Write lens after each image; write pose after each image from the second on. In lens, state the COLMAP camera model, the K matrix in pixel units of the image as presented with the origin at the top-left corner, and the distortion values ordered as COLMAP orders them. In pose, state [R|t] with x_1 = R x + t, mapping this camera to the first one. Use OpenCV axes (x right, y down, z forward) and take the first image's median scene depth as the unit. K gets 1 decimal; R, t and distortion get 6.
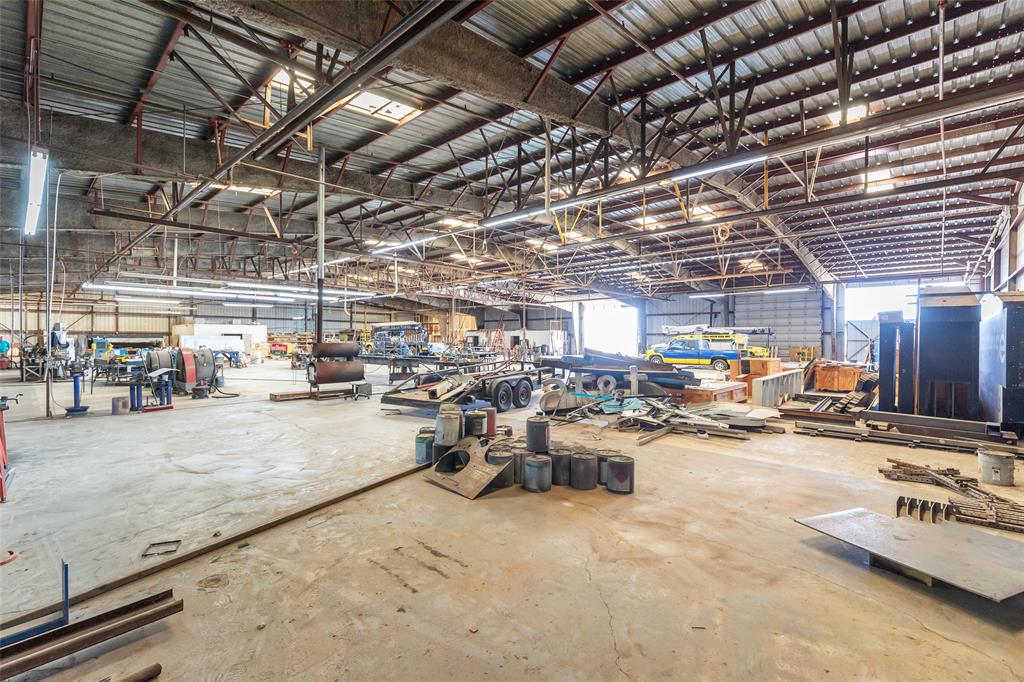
lens RADIAL K [[468.2, 0, 522.4], [0, 468.2, 347.0], [0, 0, 1]] dist [0.005758, -0.000455]
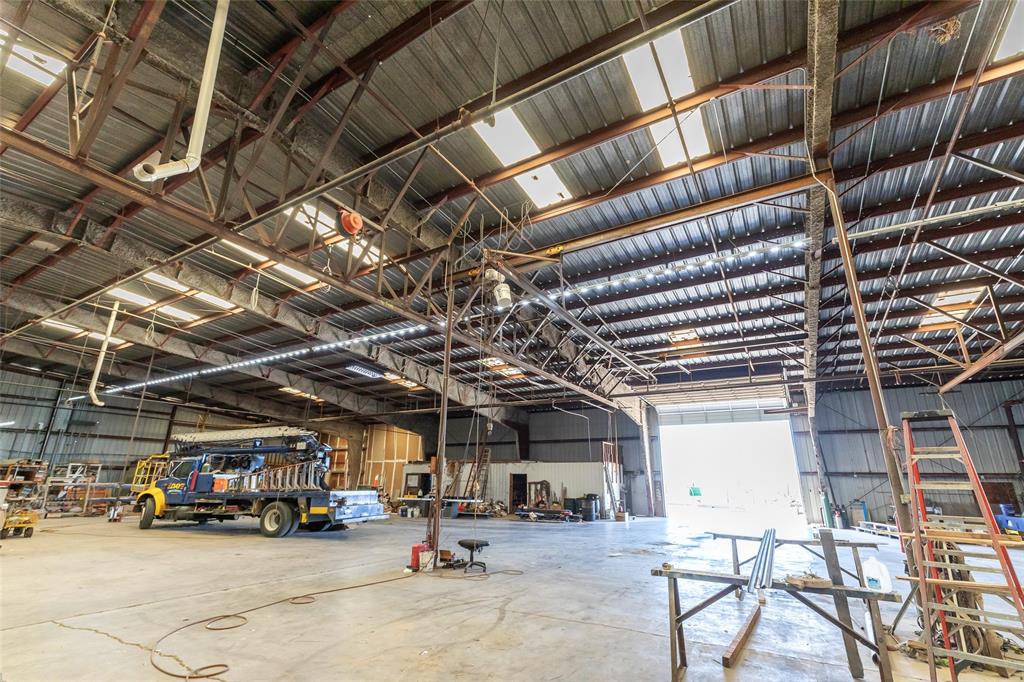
lens RADIAL K [[468.2, 0, 522.4], [0, 468.2, 347.0], [0, 0, 1]] dist [0.005758, -0.000455]
pose [[0.979646, 0.064692, 0.190023, -0.112822], [-0.007266, 0.957452, -0.288500, -0.009728], [-0.200601, 0.281247, 0.938434, 0.514884]]
